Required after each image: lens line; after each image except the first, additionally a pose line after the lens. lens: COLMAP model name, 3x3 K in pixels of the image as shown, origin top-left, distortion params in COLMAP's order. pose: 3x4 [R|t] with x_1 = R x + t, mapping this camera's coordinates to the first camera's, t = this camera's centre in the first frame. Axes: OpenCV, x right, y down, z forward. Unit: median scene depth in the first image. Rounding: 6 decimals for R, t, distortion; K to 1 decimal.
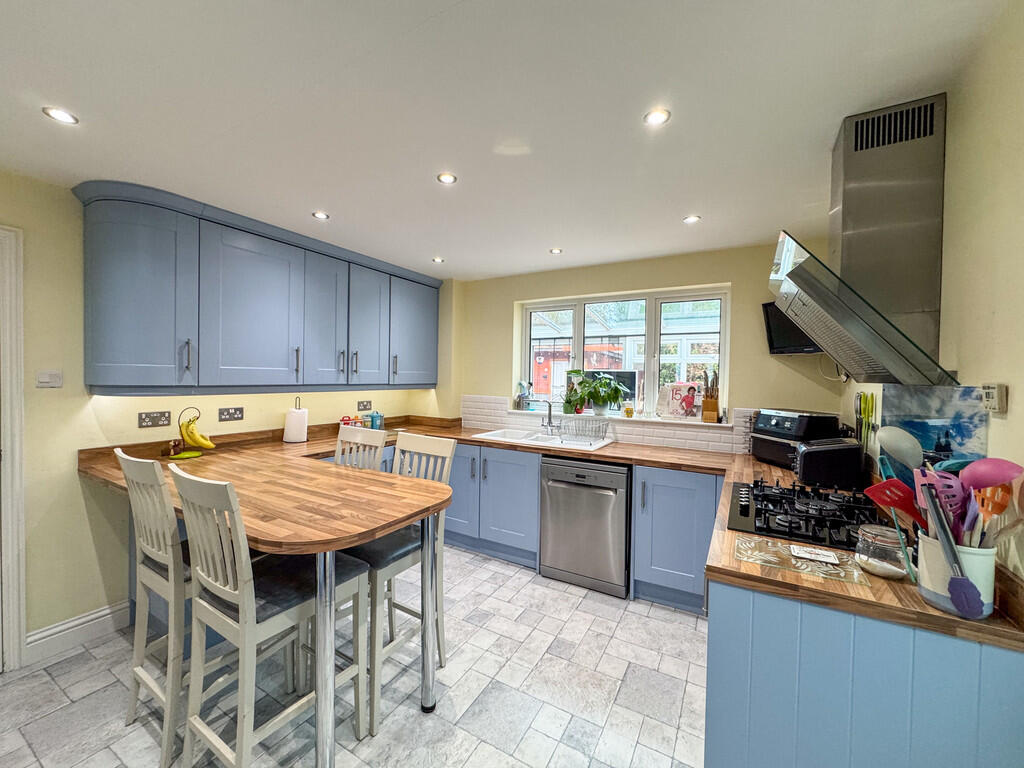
lens RADIAL K [[408.3, 0, 511.8], [0, 408.3, 384.9], [0, 0, 1]] dist [-0.004302, 0.001127]
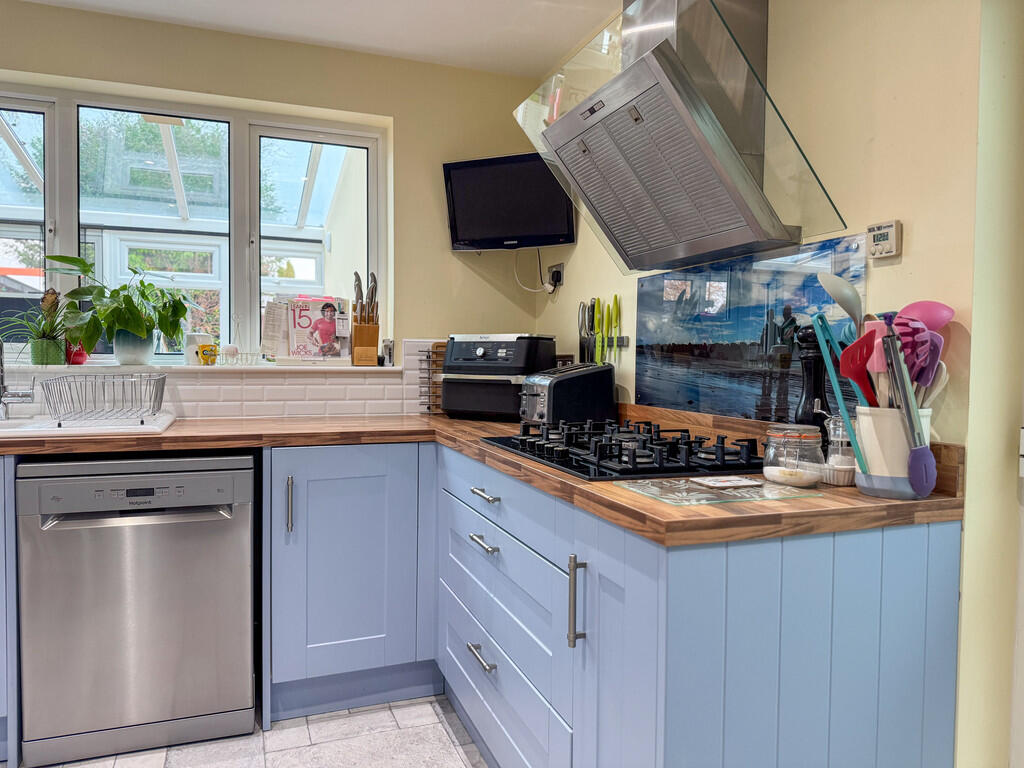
lens RADIAL K [[716.8, 0, 514.6], [0, 716.8, 385.2], [0, 0, 1]] dist [0.045881, -0.053936]
pose [[0.639954, -0.038777, 0.767434, -0.156339], [0.016000, 0.999182, 0.037145, 0.093835], [-0.768246, -0.011492, 0.640051, 0.230873]]
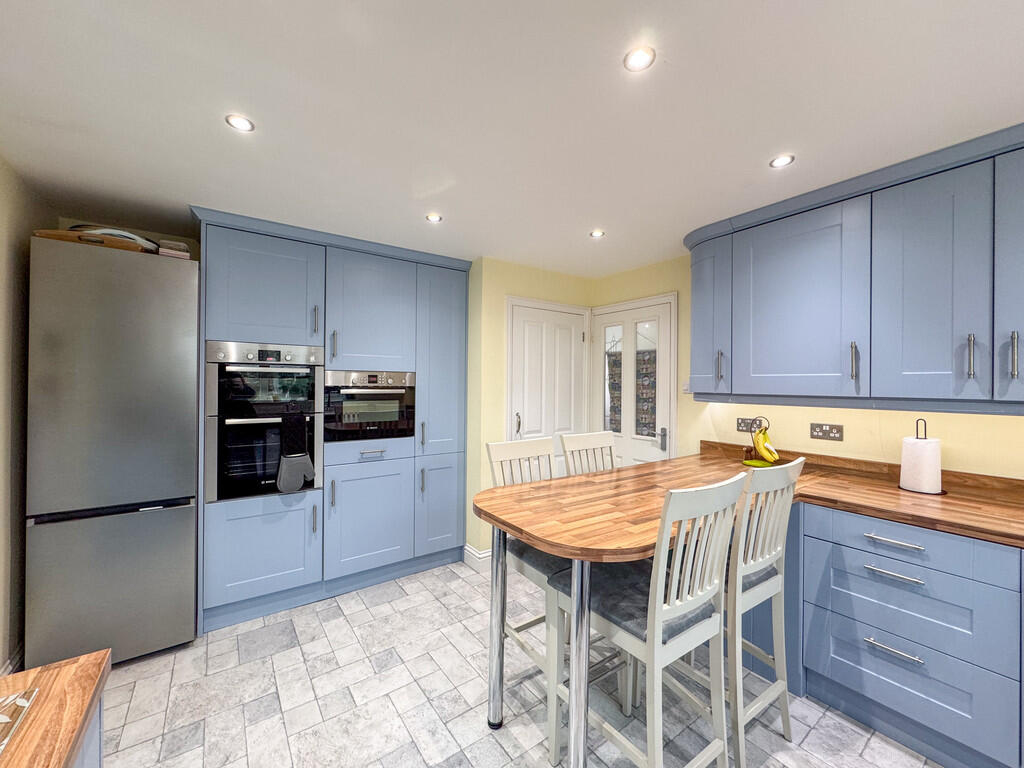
lens RADIAL K [[408.3, 0, 510.8], [0, 408.3, 384.0], [0, 0, 1]] dist [-0.004302, 0.001127]
pose [[-0.419269, -0.018619, -0.907671, 0.339482], [-0.034378, 0.999398, -0.004620, 0.000732], [0.907211, 0.029267, -0.419657, 0.773254]]
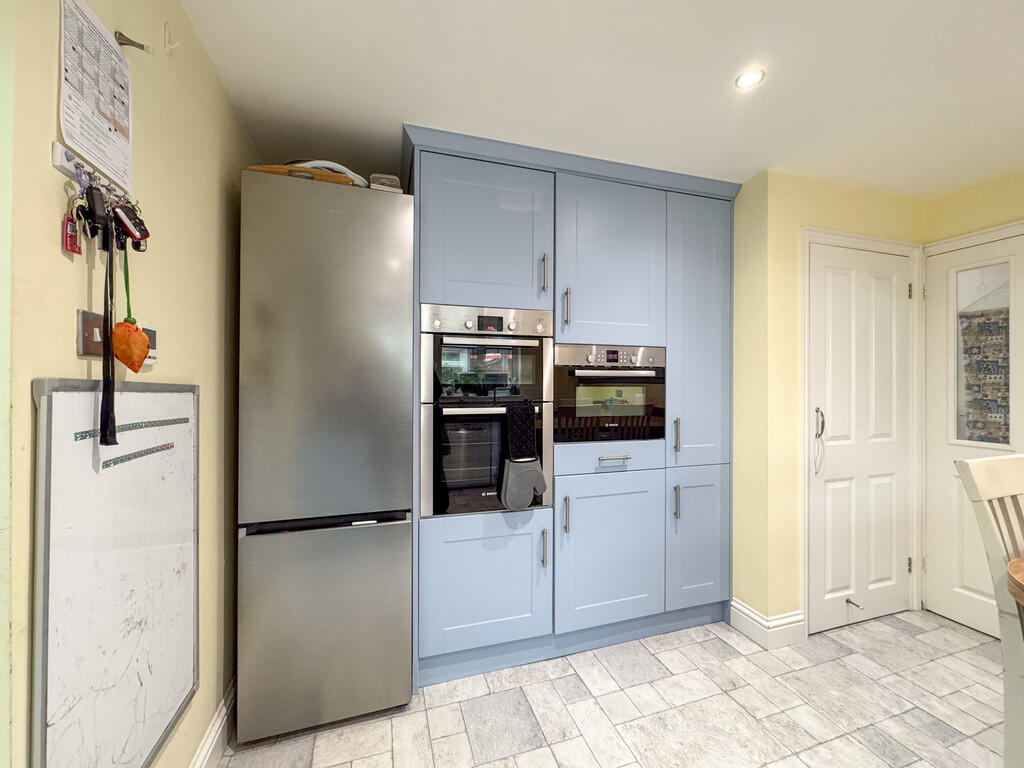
lens RADIAL K [[408.3, 0, 509.4], [0, 408.3, 384.7], [0, 0, 1]] dist [-0.004302, 0.001127]
pose [[-0.683274, -0.017070, -0.729962, 0.283652], [-0.028256, 0.999596, 0.003073, 0.022035], [0.729615, 0.022725, -0.683480, 0.606637]]
